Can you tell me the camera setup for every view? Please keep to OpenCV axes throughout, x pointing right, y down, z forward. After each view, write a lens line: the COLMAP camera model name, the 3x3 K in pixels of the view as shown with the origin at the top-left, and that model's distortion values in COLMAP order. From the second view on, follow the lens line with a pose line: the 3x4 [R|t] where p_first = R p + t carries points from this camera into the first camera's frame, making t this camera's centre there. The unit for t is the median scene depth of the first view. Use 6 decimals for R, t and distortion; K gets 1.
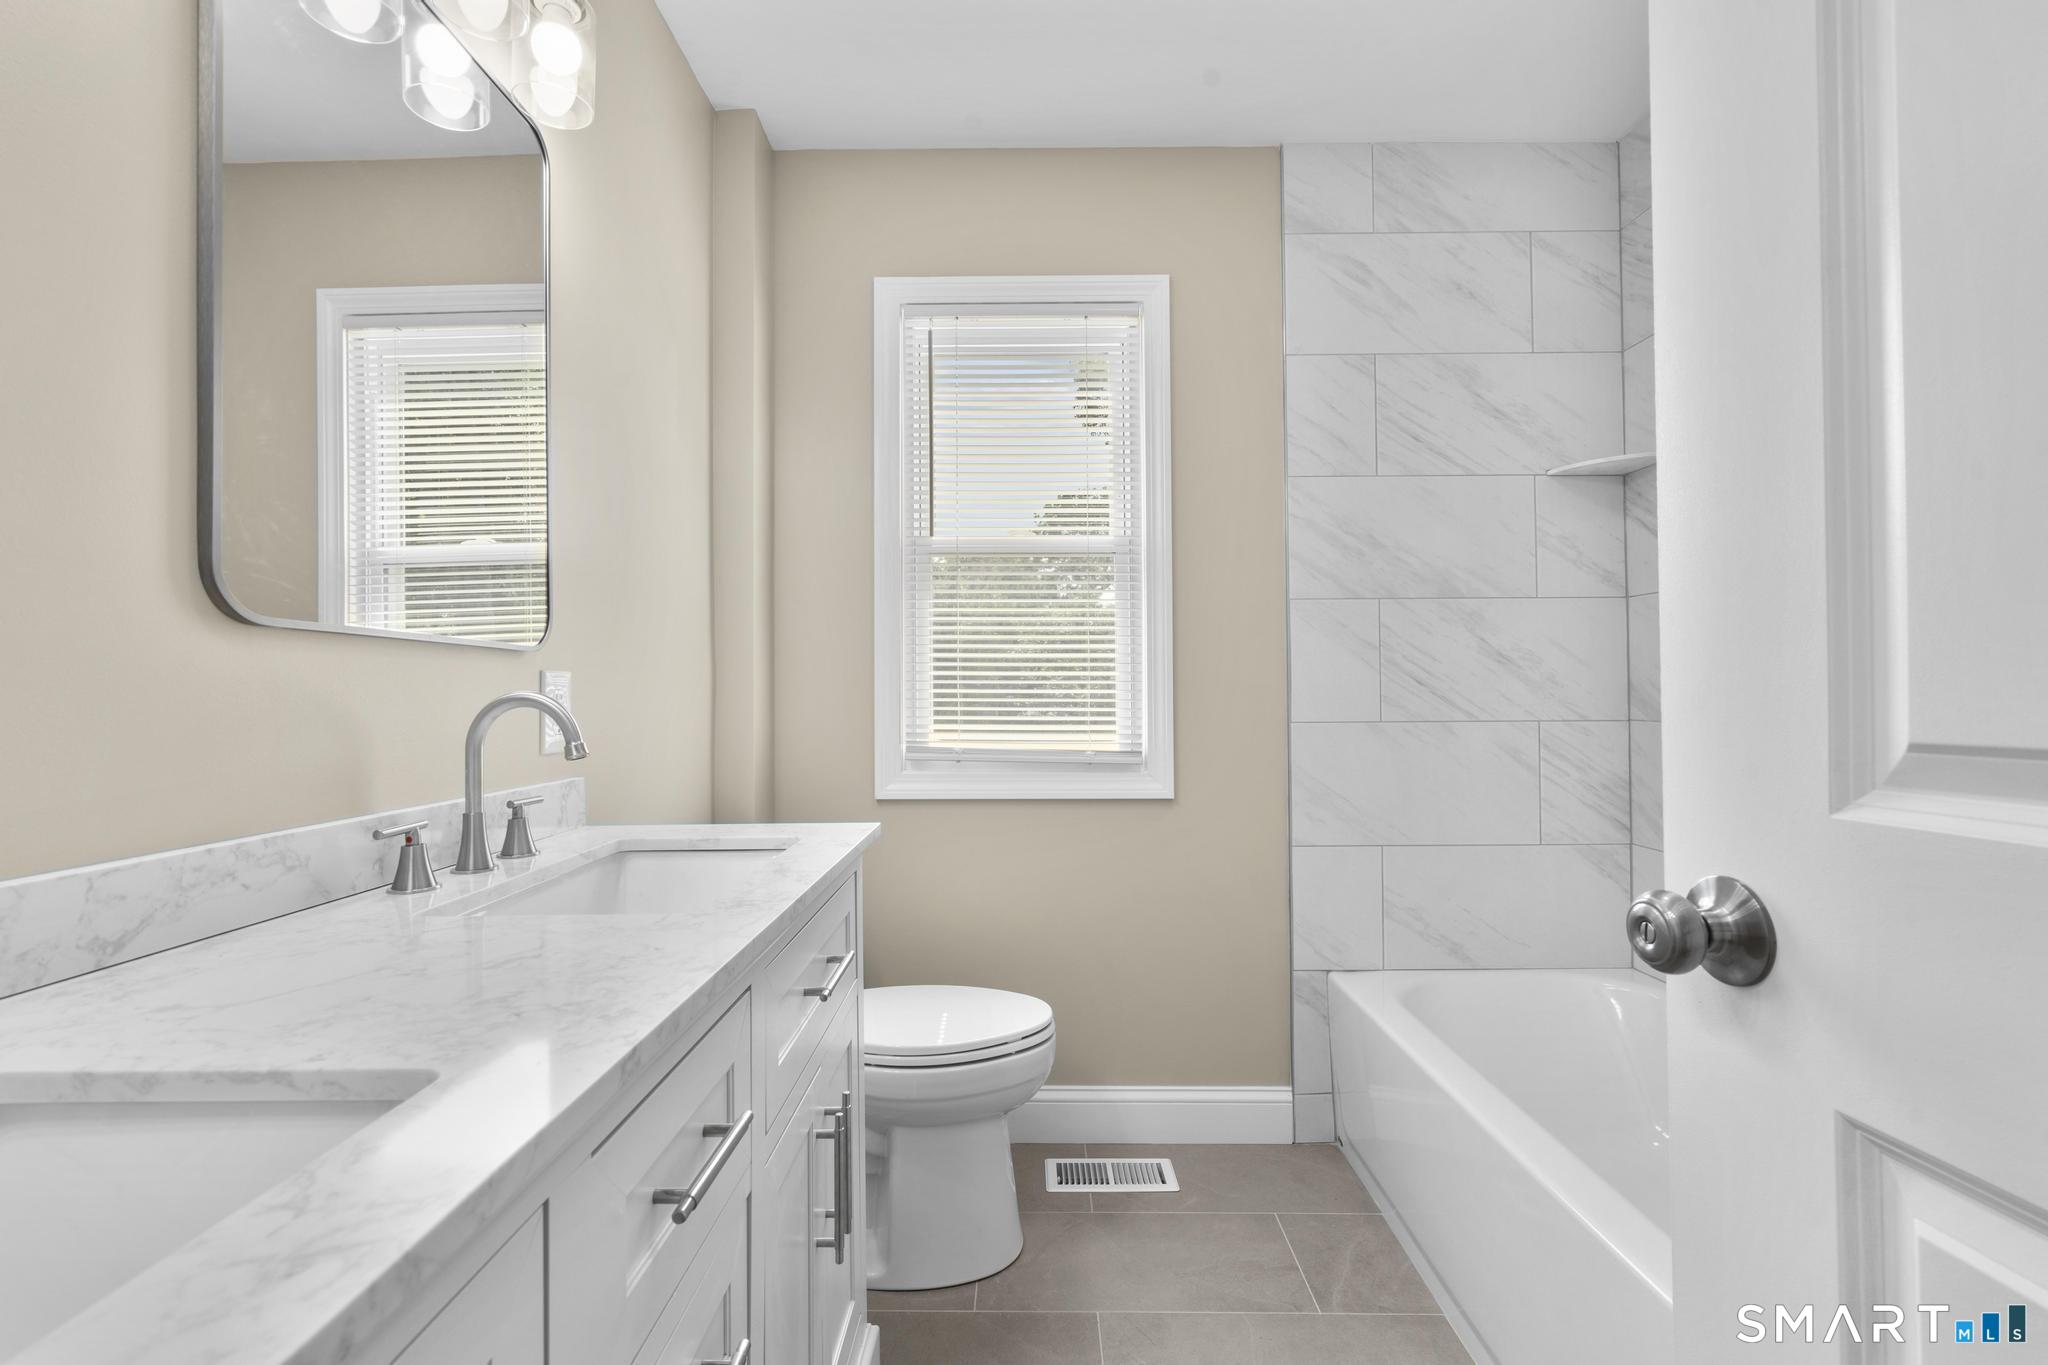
lens RADIAL K [[935.9, 0, 1023.4], [0, 935.9, 687.5], [0, 0, 1]] dist [-0.002152, 0.016137]
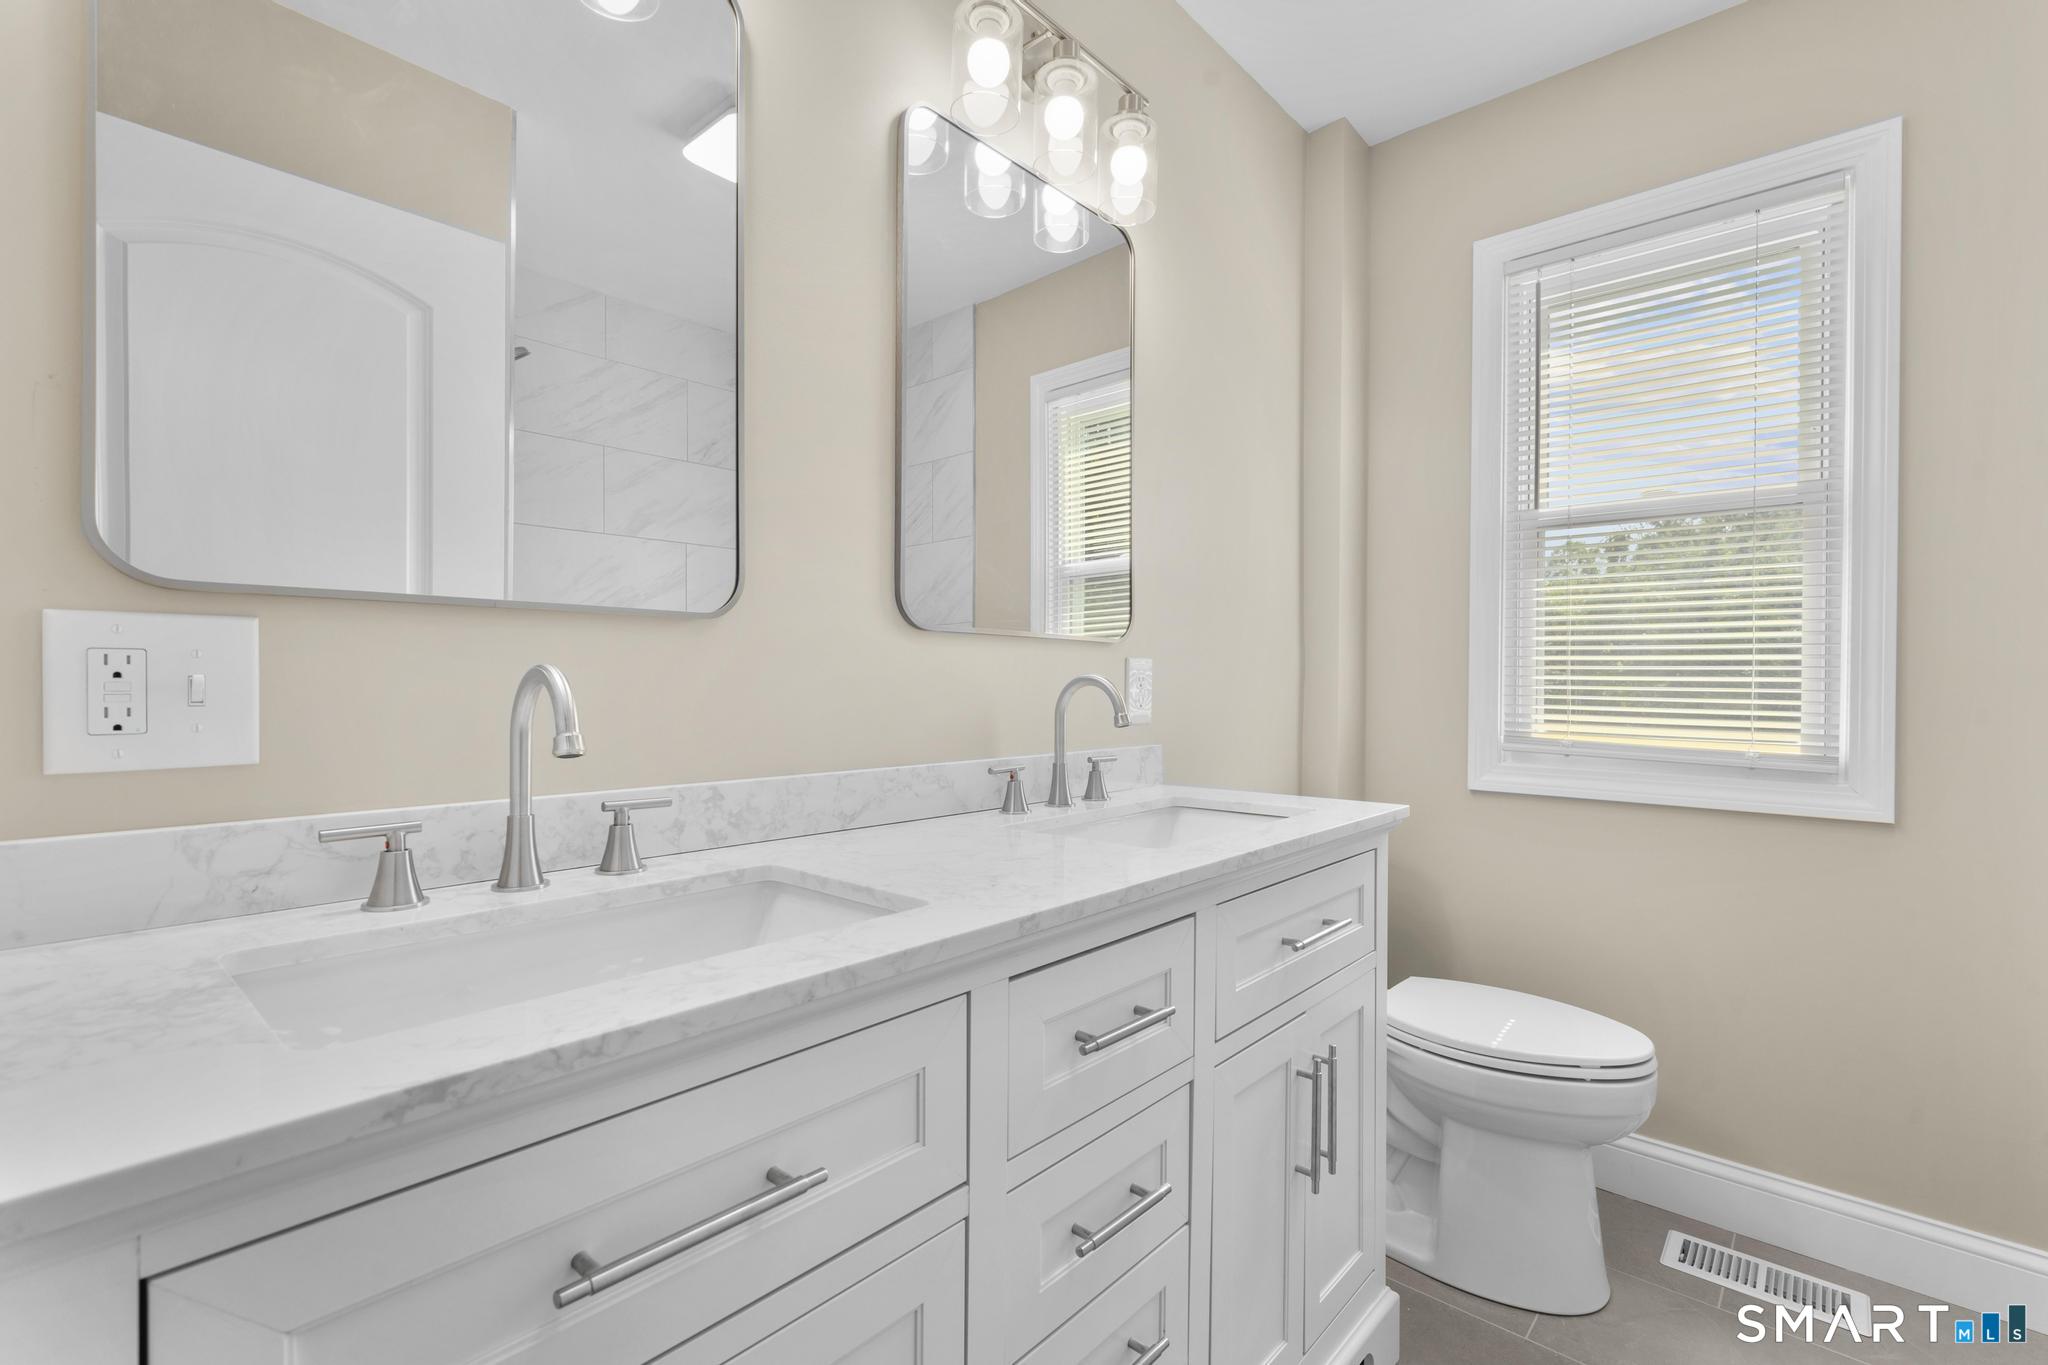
lens RADIAL K [[935.9, 0, 1023.4], [0, 935.9, 687.5], [0, 0, 1]] dist [-0.002152, 0.016137]
pose [[0.757166, 0.013995, -0.653073, 0.134075], [-0.005668, 0.999874, 0.014855, 0.002965], [0.653198, -0.007546, 0.757149, -0.027794]]
